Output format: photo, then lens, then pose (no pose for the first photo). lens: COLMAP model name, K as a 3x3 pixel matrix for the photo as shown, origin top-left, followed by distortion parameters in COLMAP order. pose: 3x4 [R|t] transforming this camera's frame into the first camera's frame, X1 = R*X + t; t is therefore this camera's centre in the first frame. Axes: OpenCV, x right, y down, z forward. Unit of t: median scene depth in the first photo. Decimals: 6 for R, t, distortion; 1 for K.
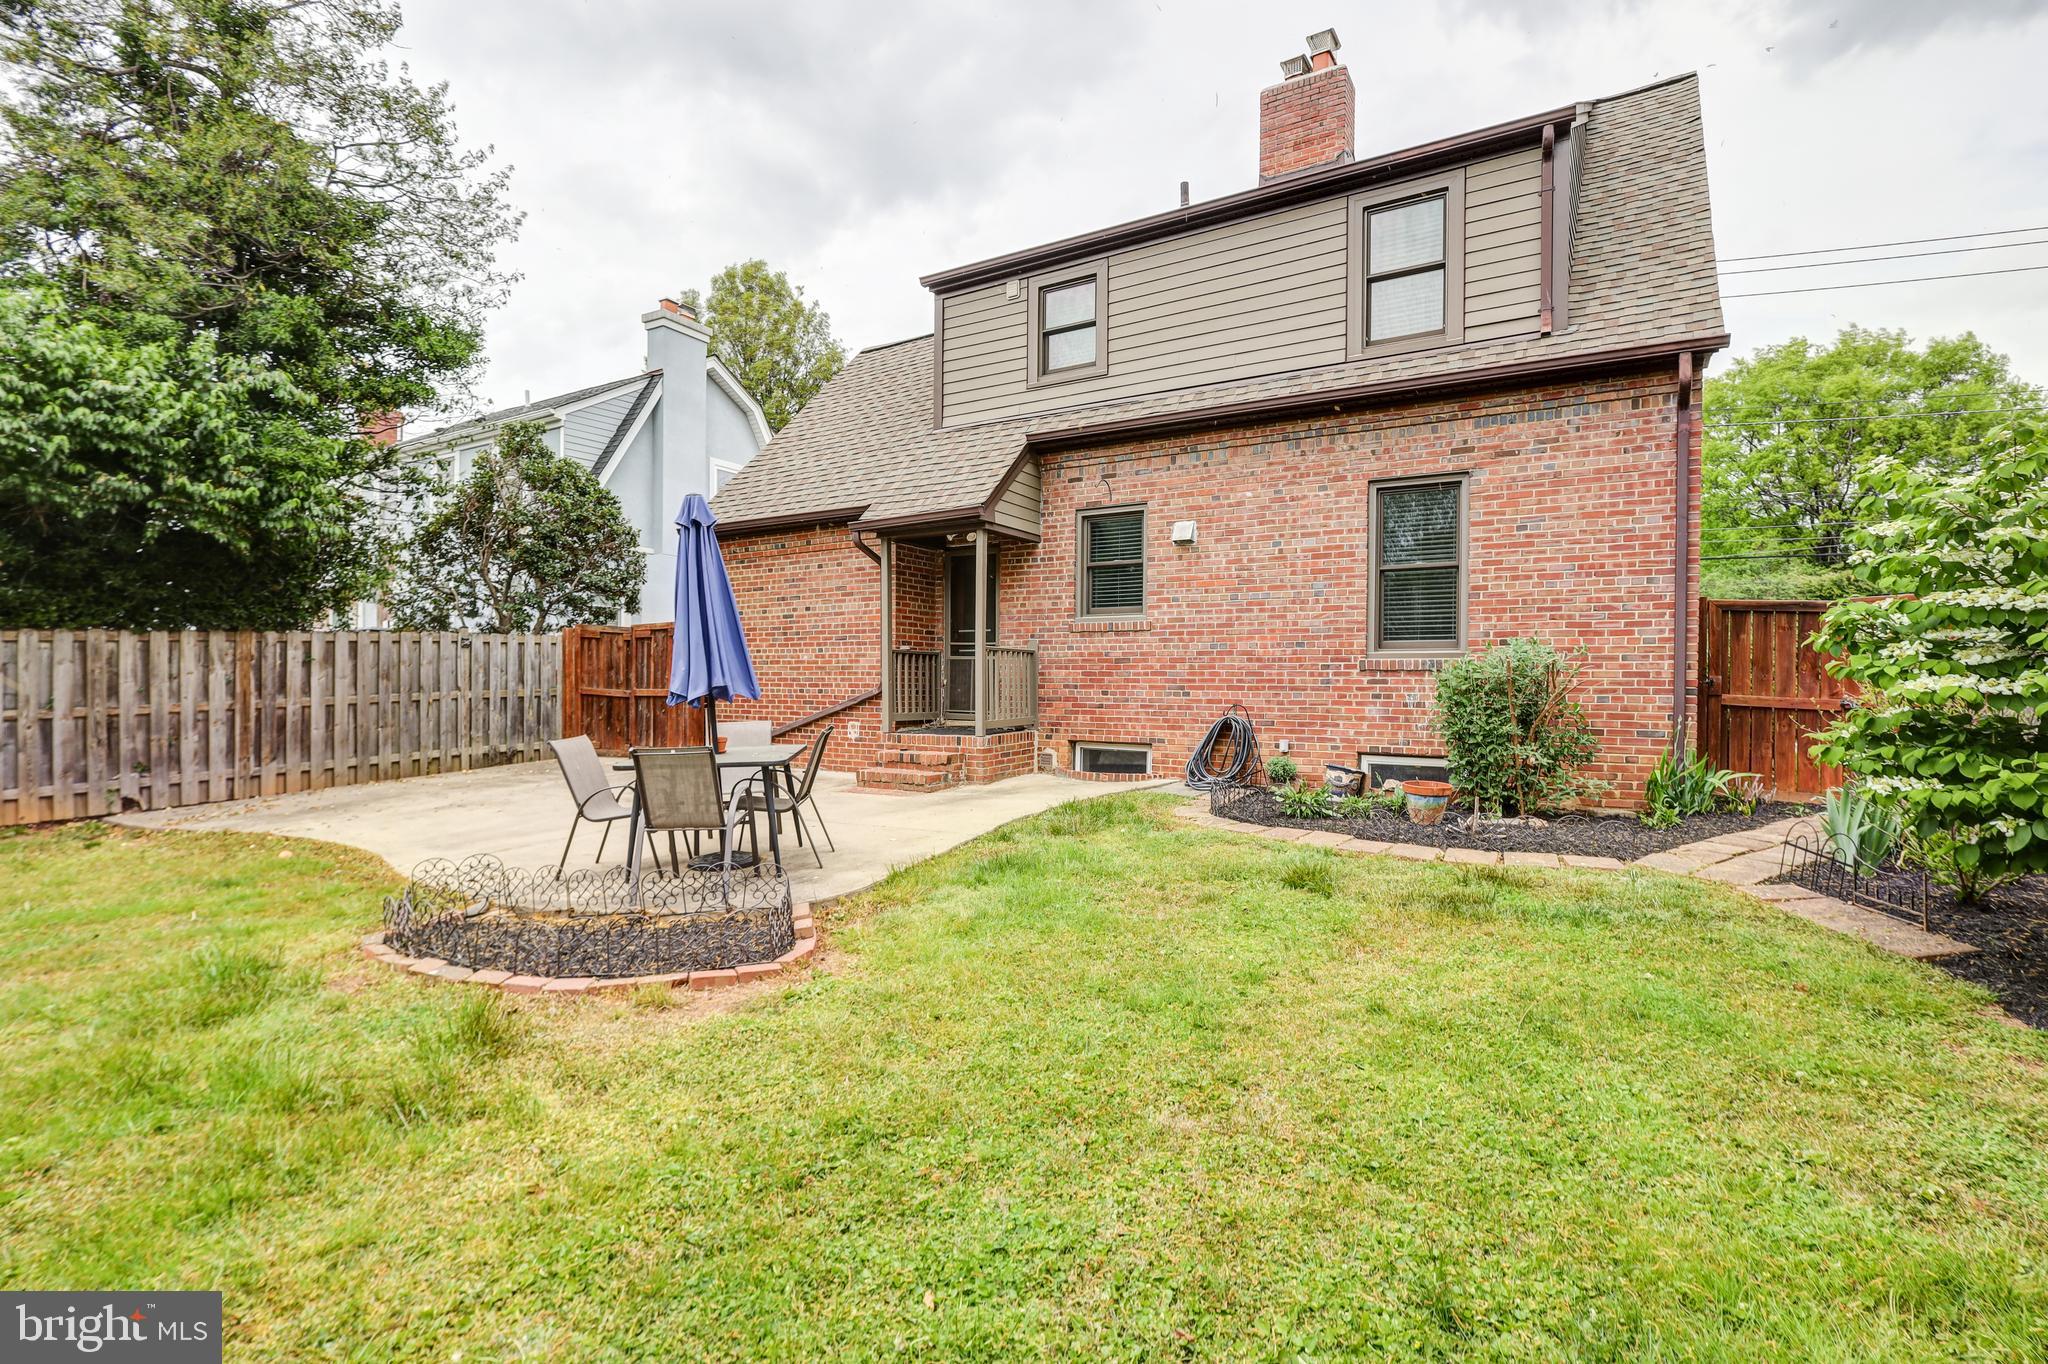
lens RADIAL K [[909.7, 0, 1061.5], [0, 909.7, 692.1], [0, 0, 1]] dist [-0.003575, 0.000011]
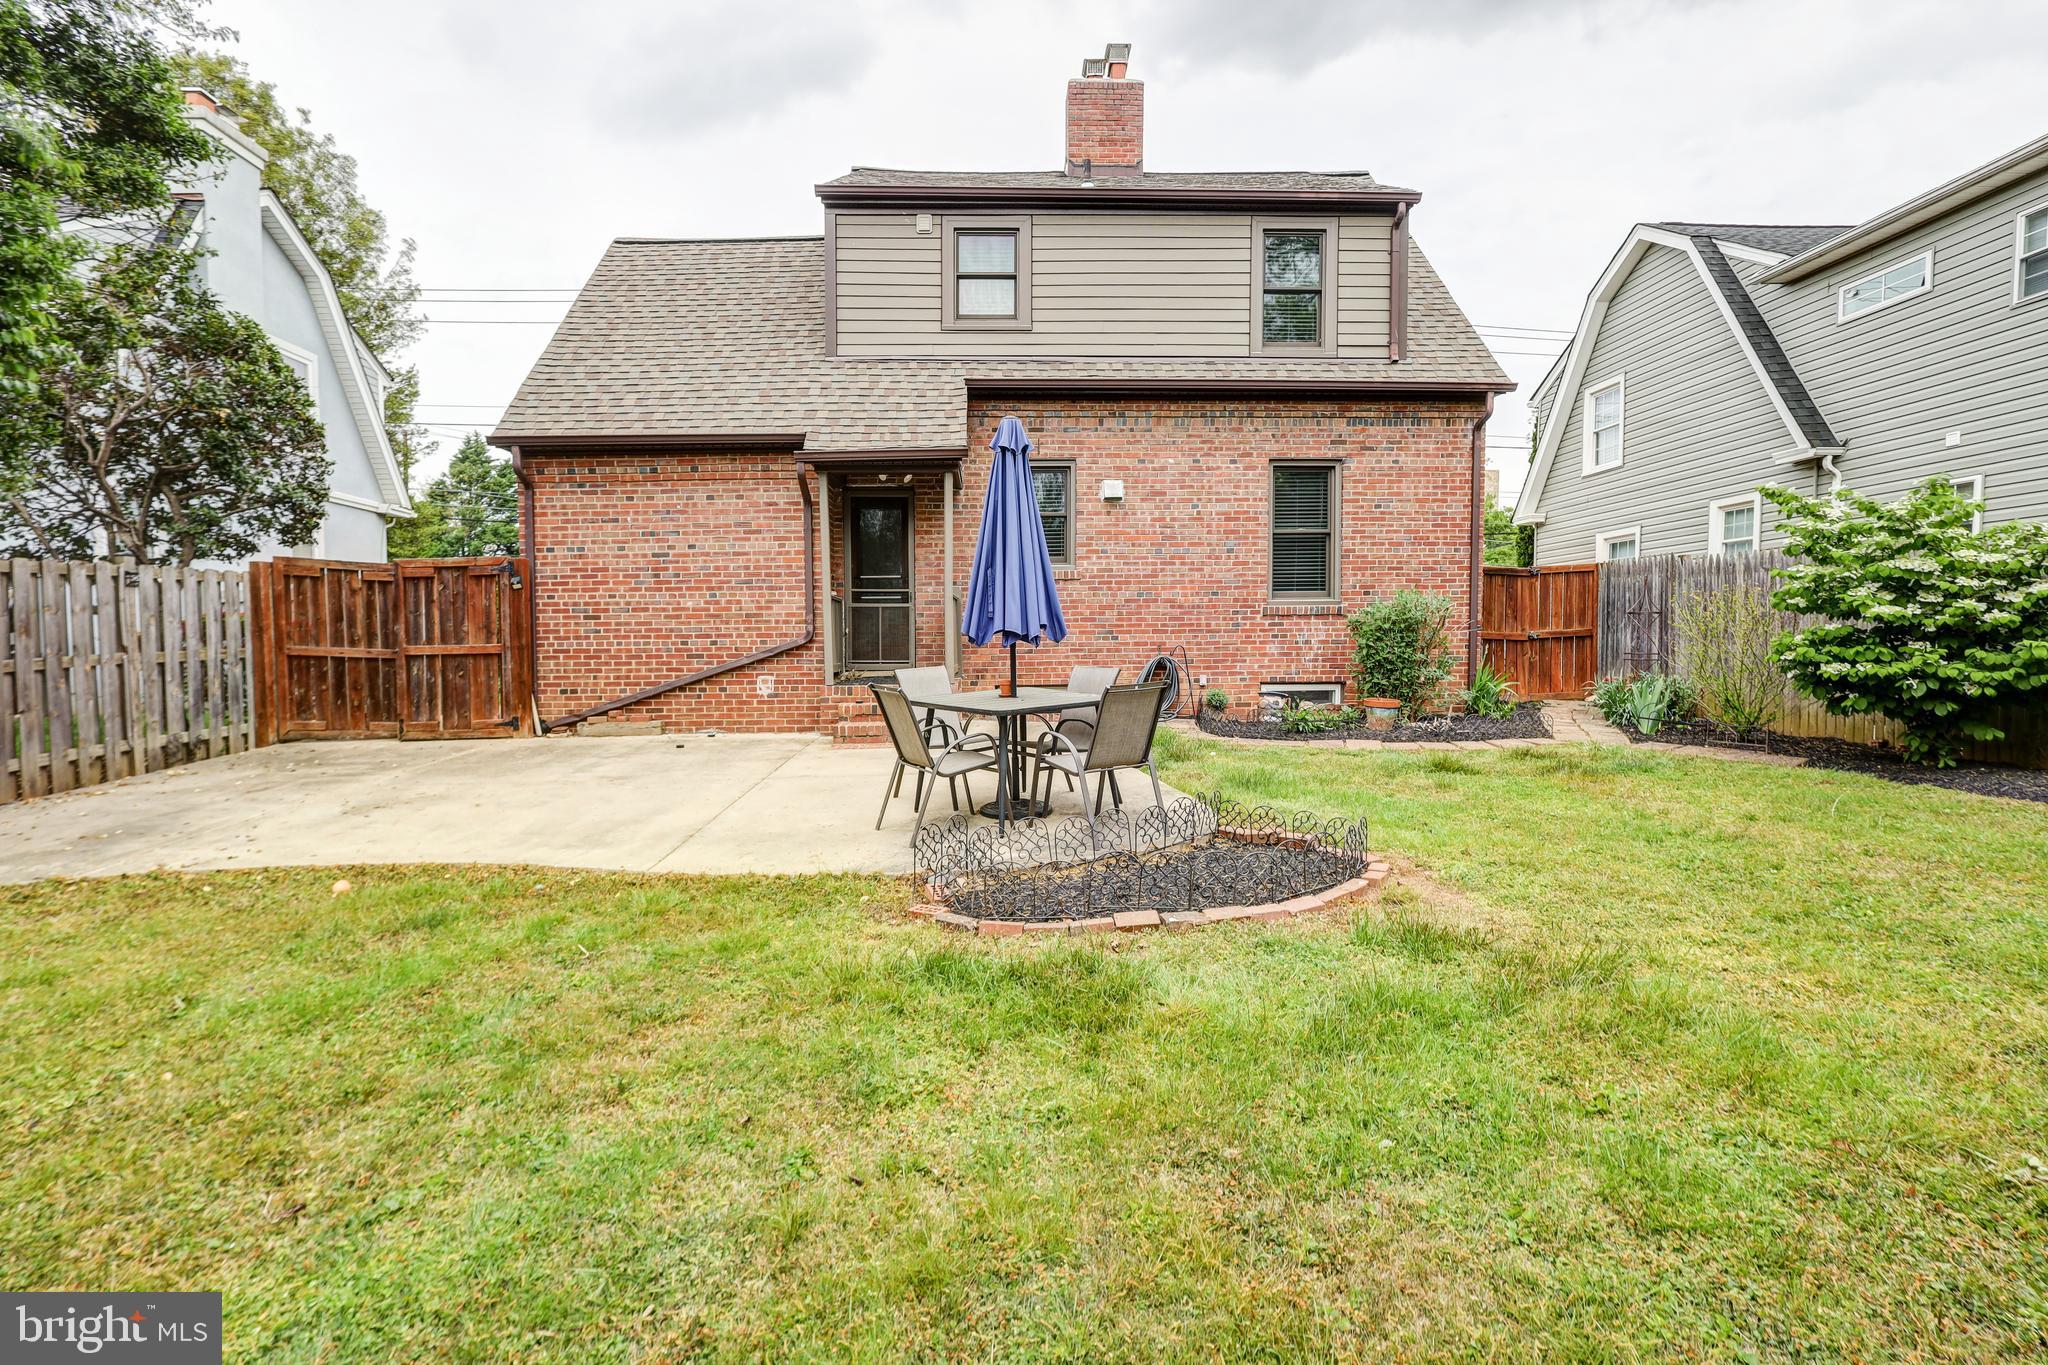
lens RADIAL K [[937.4, 0, 969.9], [0, 937.4, 683.3], [0, 0, 1]] dist [-0.002726, -0.000612]
pose [[0.846464, -0.038928, 0.531021, -0.617403], [0.021414, 0.999006, 0.039101, 0.008814], [-0.532016, -0.021726, 0.846456, 0.132212]]
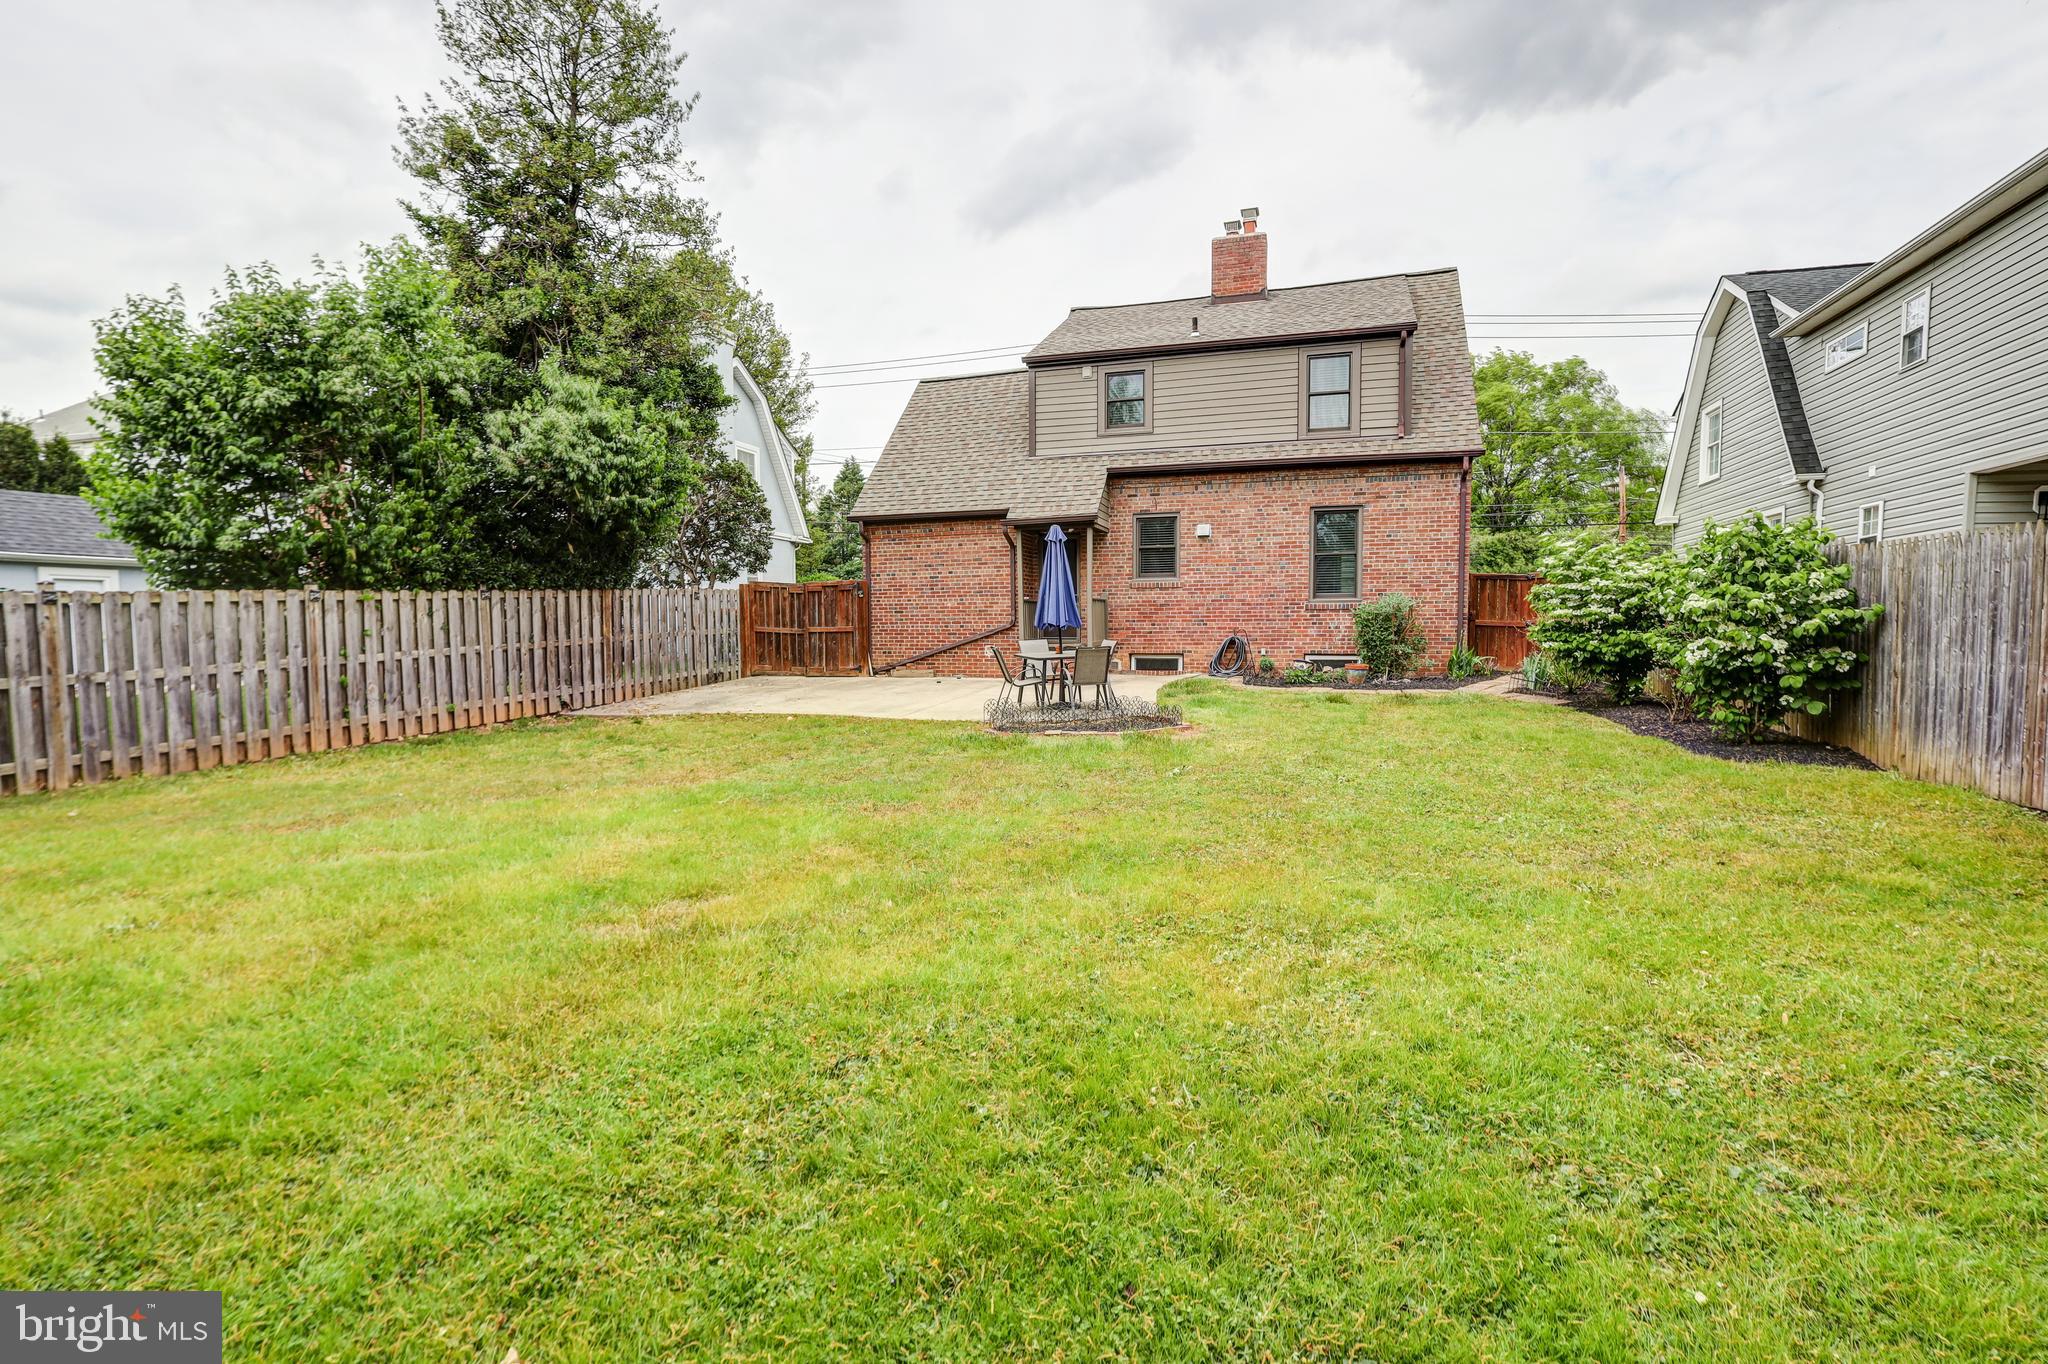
lens RADIAL K [[958.2, 0, 1020.1], [0, 958.2, 689.2], [0, 0, 1]] dist [-0.001581, -0.000185]
pose [[0.968797, -0.029451, 0.246100, -0.660349], [0.015483, 0.998167, 0.058503, 0.013591], [-0.247372, -0.052867, 0.967477, -0.692807]]
